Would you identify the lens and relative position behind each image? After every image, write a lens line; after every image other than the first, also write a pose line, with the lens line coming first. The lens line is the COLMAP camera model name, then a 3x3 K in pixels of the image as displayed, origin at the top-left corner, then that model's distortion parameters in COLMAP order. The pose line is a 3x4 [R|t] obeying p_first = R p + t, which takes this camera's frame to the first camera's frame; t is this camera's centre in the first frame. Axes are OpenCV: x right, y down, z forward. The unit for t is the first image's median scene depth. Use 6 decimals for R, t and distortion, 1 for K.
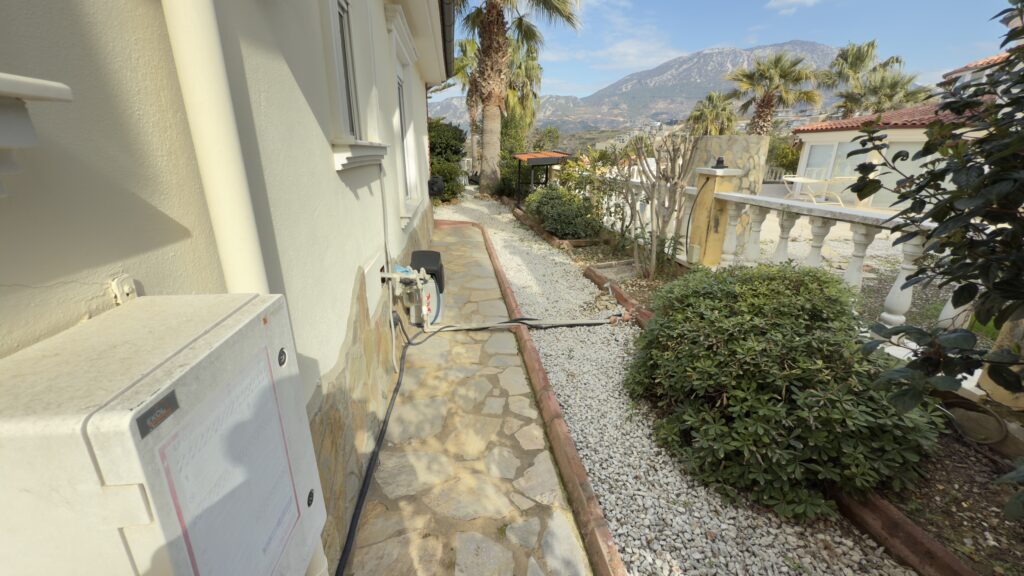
lens RADIAL K [[408.5, 0, 511.8], [0, 408.5, 285.4], [0, 0, 1]] dist [0.000953, 0.000037]
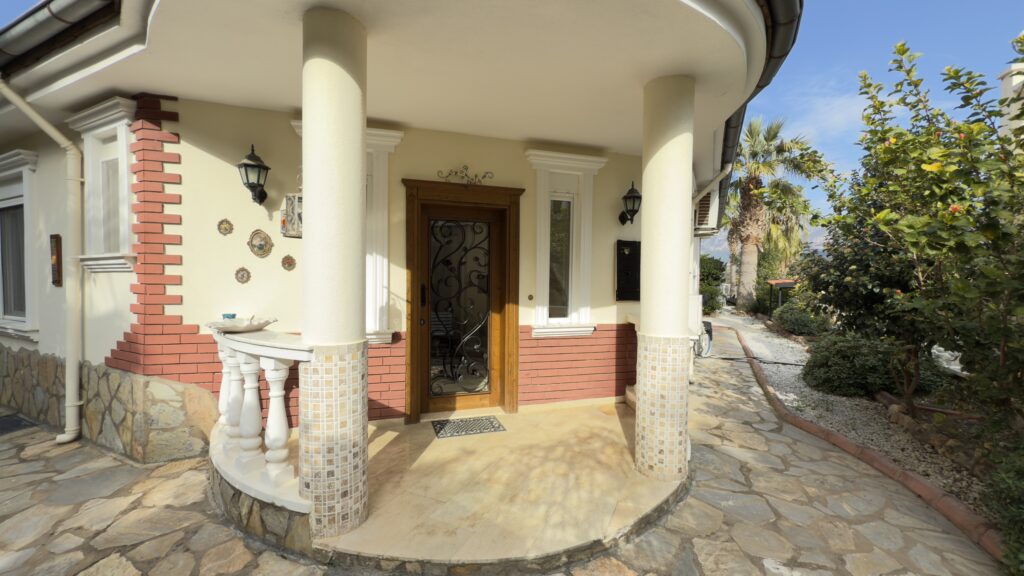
lens RADIAL K [[408.5, 0, 512.3], [0, 408.5, 286.7], [0, 0, 1]] dist [0.000953, 0.000037]
pose [[0.834683, 0.014593, -0.550538, 0.037112], [-0.174794, 0.954983, -0.239697, 0.124487], [0.522256, 0.296302, 0.799658, -0.373953]]
